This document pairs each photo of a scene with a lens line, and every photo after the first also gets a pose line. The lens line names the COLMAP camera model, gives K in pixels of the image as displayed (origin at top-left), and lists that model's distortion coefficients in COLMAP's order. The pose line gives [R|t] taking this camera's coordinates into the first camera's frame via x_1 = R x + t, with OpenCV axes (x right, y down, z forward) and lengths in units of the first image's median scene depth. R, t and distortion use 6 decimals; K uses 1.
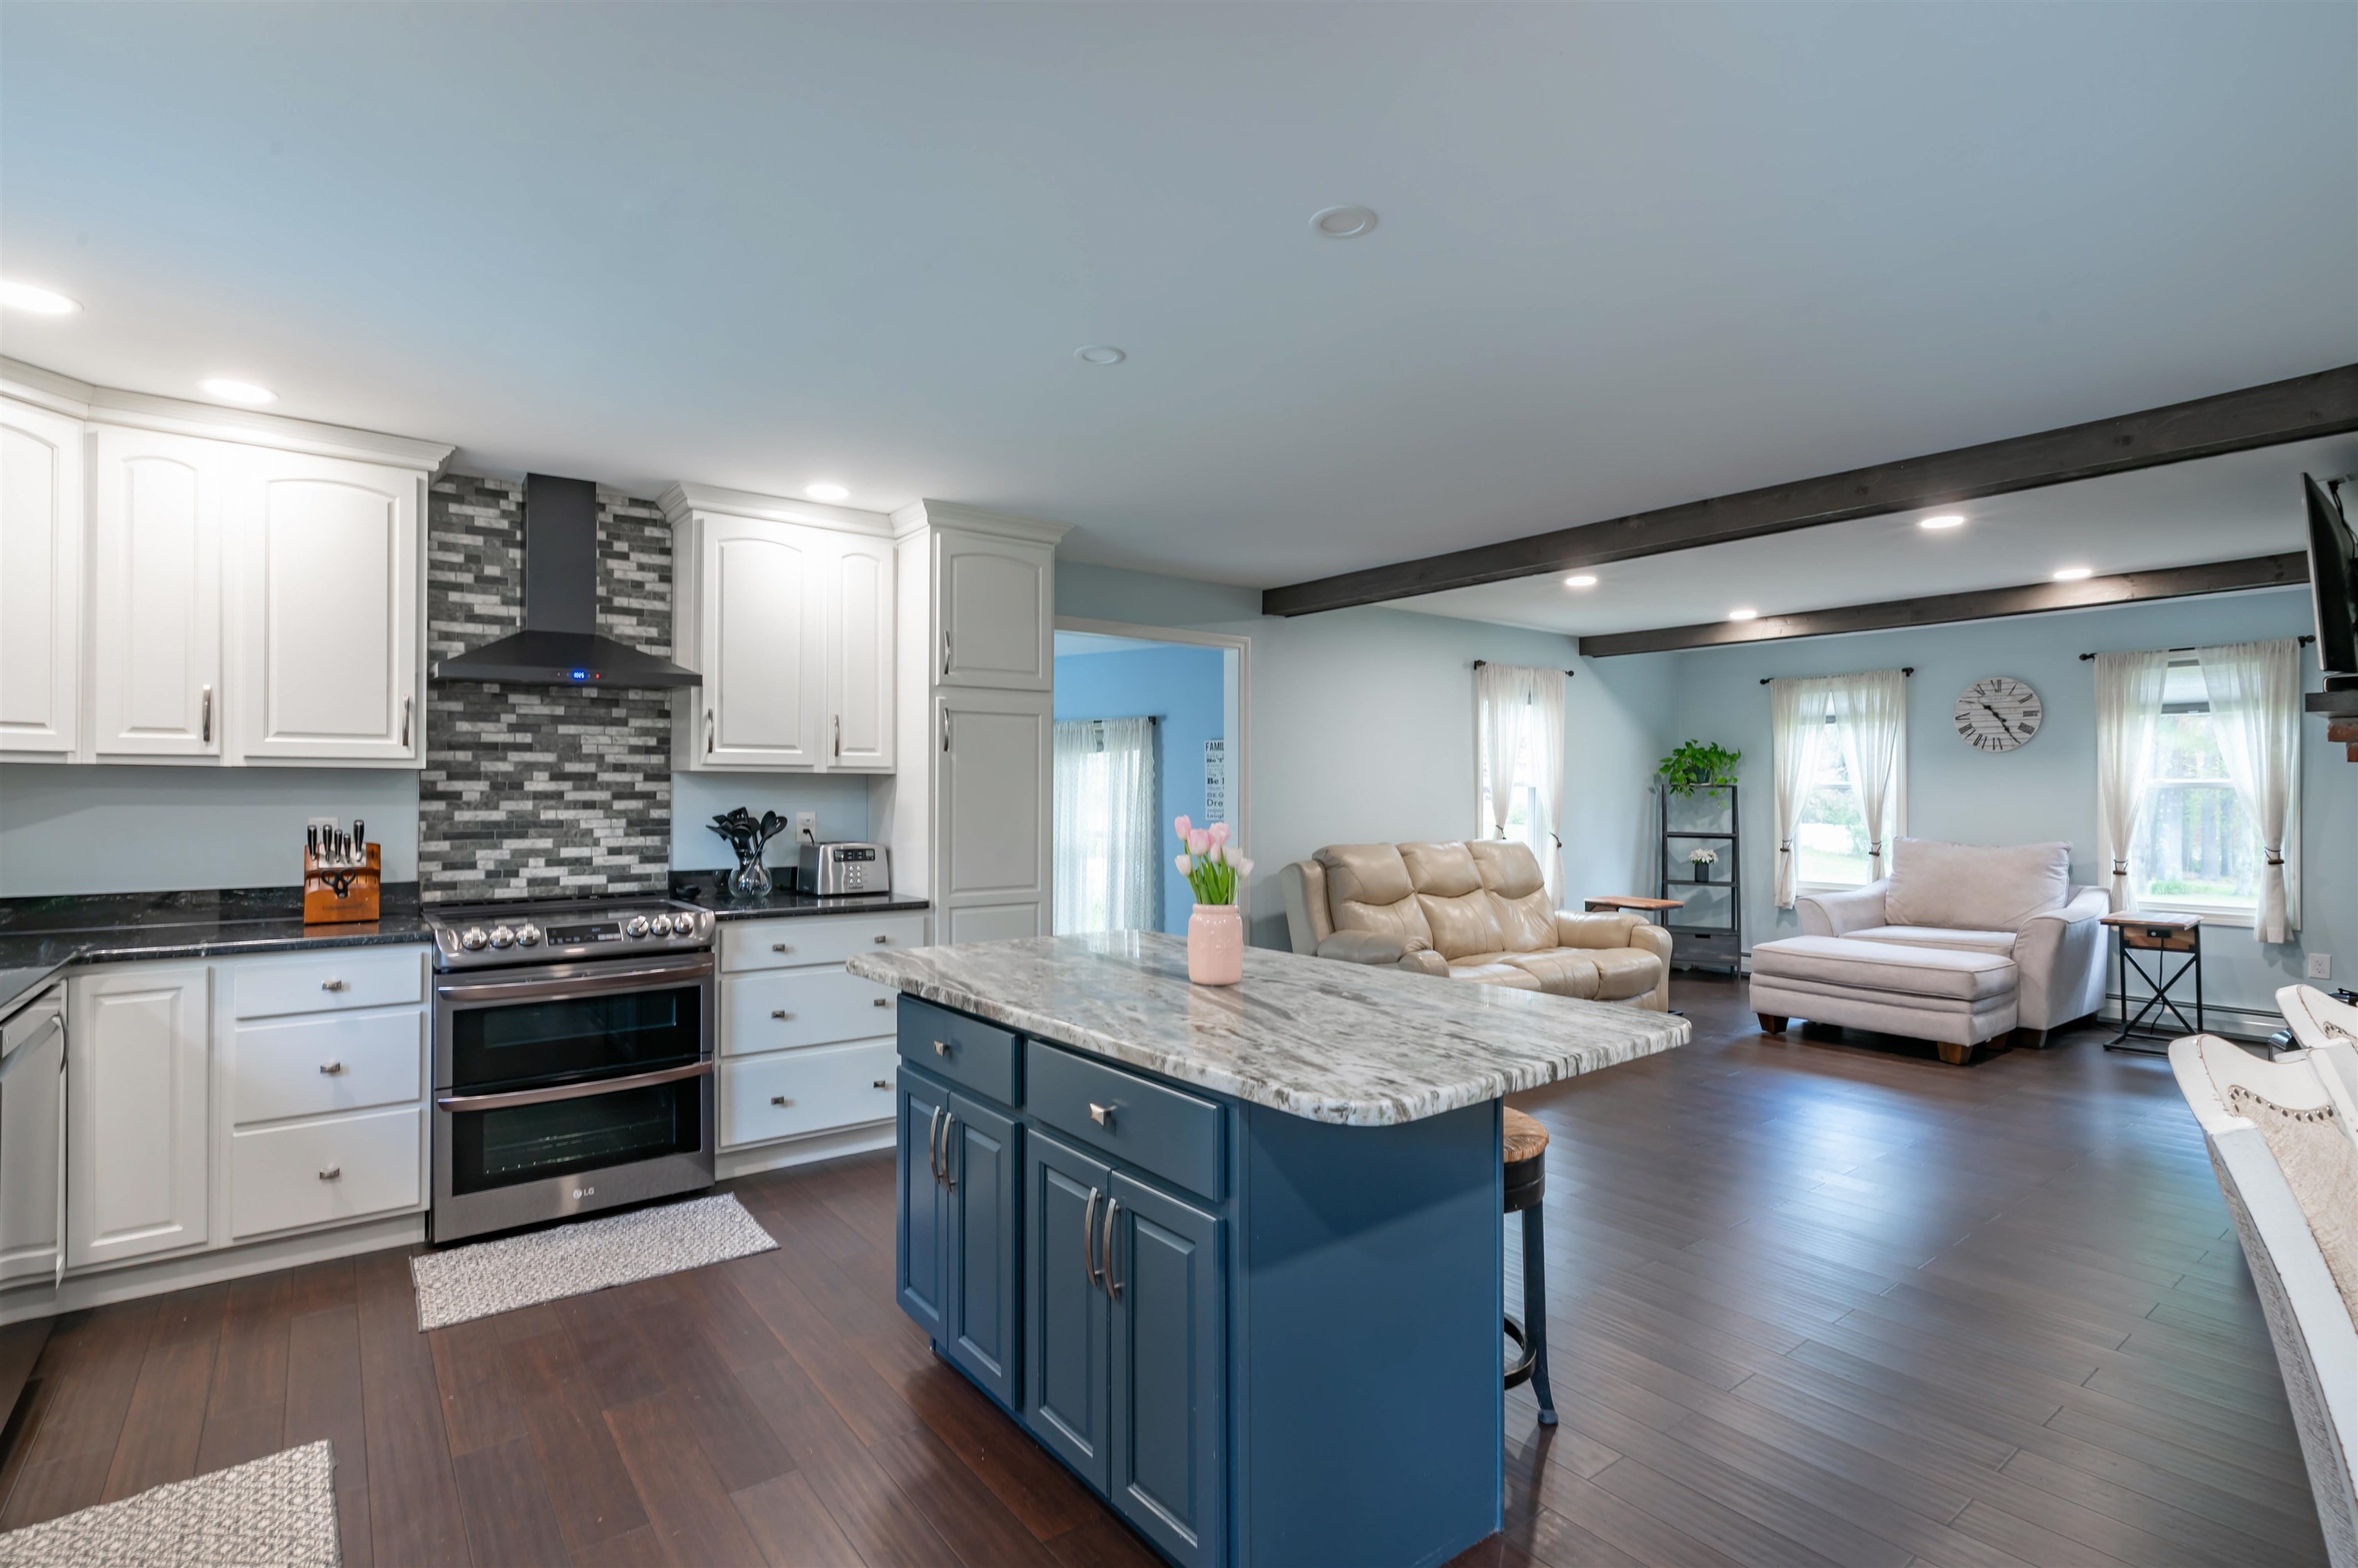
lens RADIAL K [[1119.7, 0, 1183.7], [0, 1119.7, 781.4], [0, 0, 1]] dist [-0.015025, 0.007446]
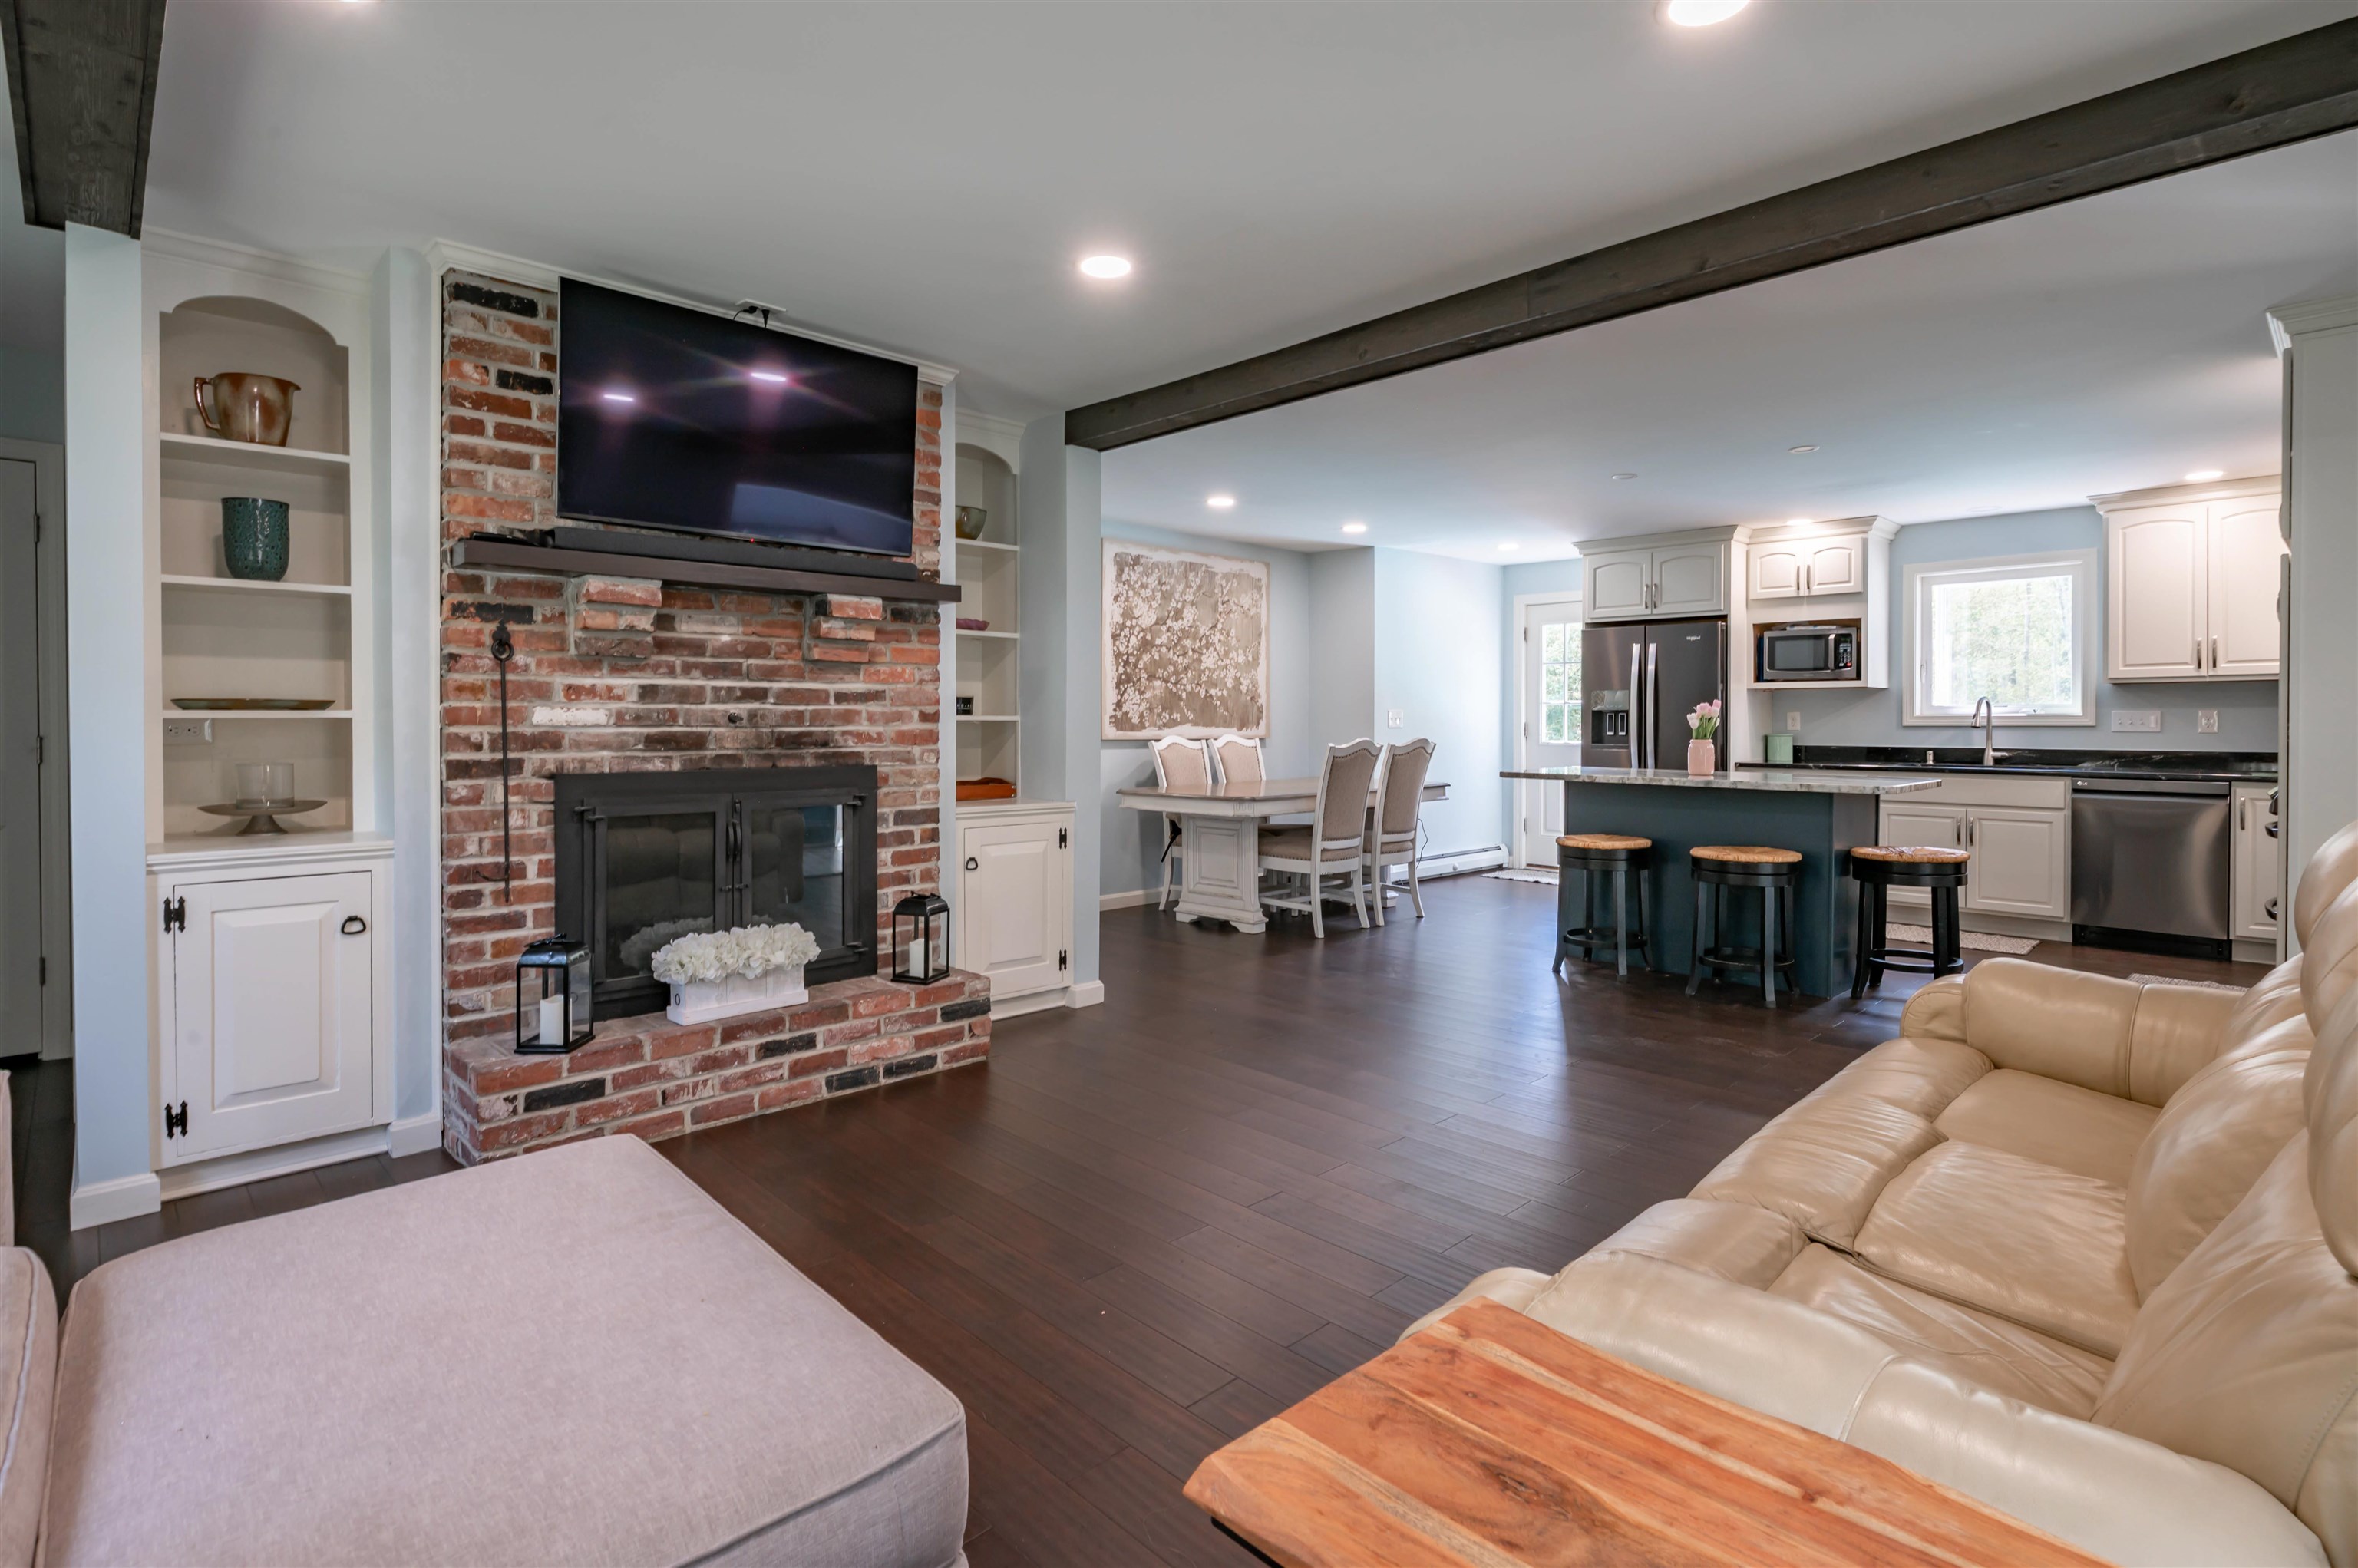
lens RADIAL K [[1162.1, 0, 1172.0], [0, 1162.1, 732.4], [0, 0, 1]] dist [0.003839, 0.001371]
pose [[-0.994196, -0.005876, -0.107426, 0.751771], [-0.006016, 0.999981, 0.000981, 0.056372], [0.107418, 0.001622, -0.994213, 1.807927]]
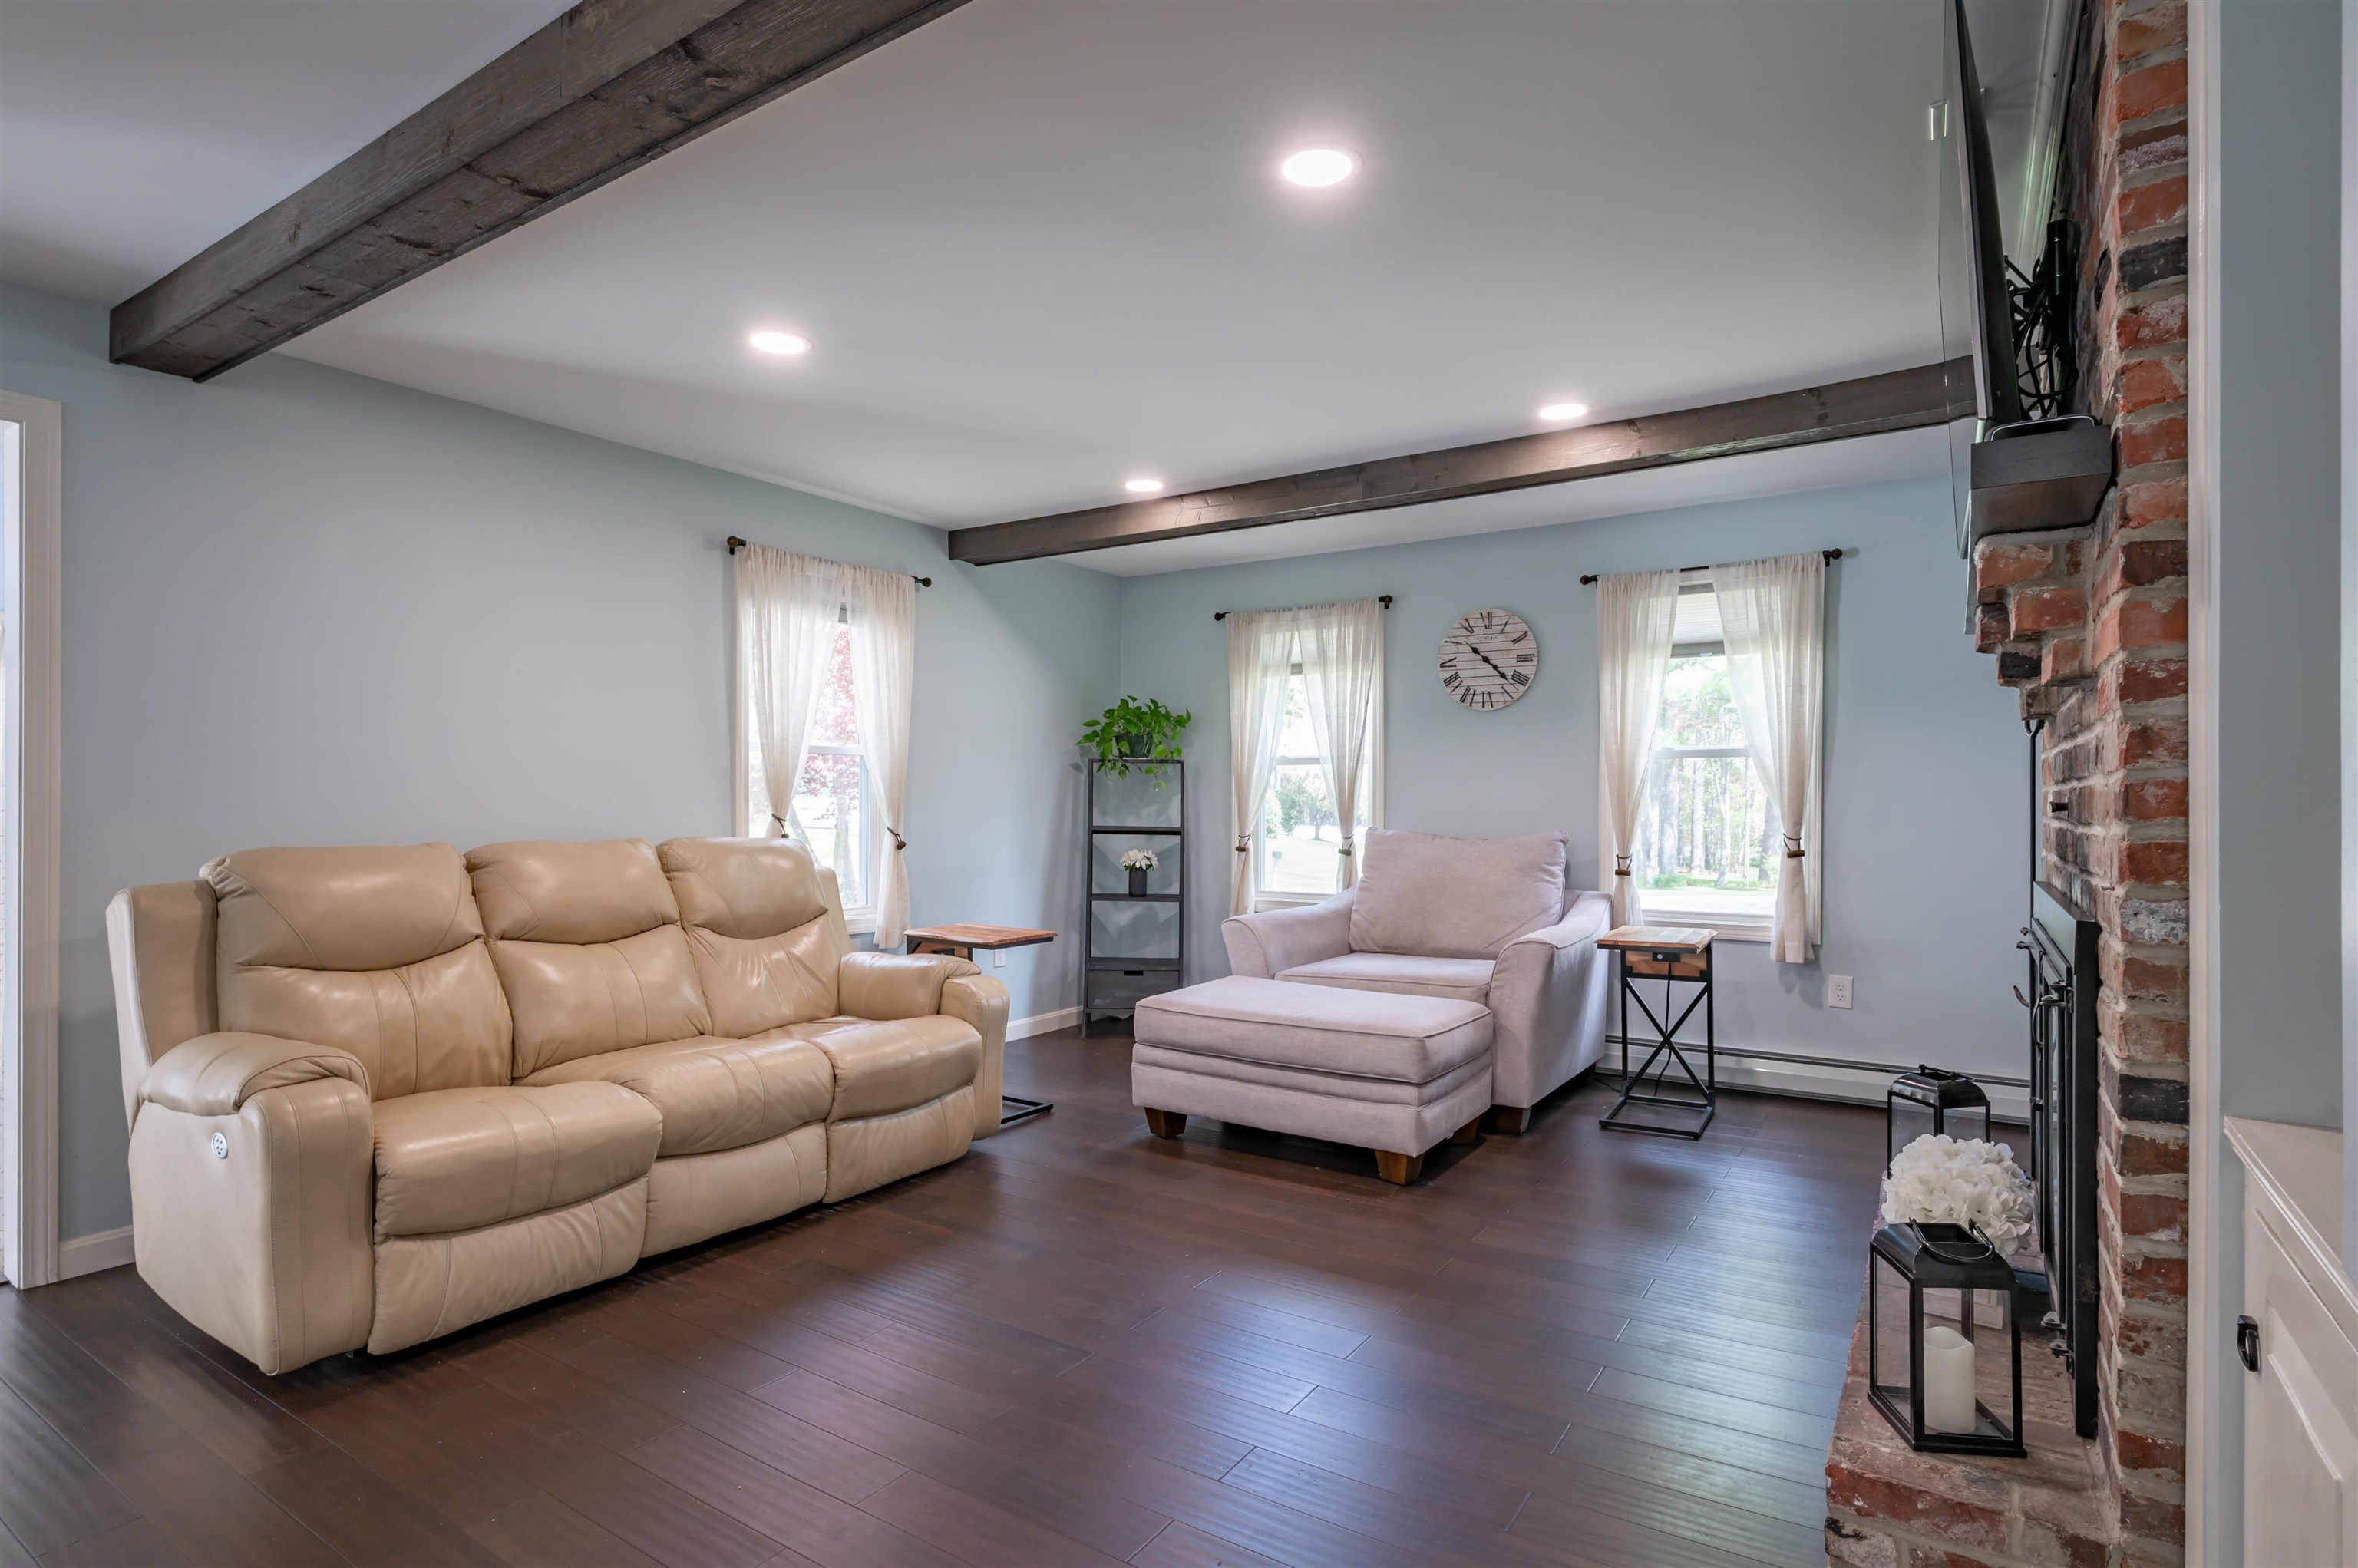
lens RADIAL K [[1178.3, 0, 1176.4], [0, 1178.3, 805.5], [0, 0, 1]] dist [0.001101, 0.000403]
pose [[0.946812, -0.002978, 0.321773, 0.481071], [-0.002210, 0.999873, 0.015757, 0.040597], [-0.321779, -0.015630, 0.946686, 0.552509]]
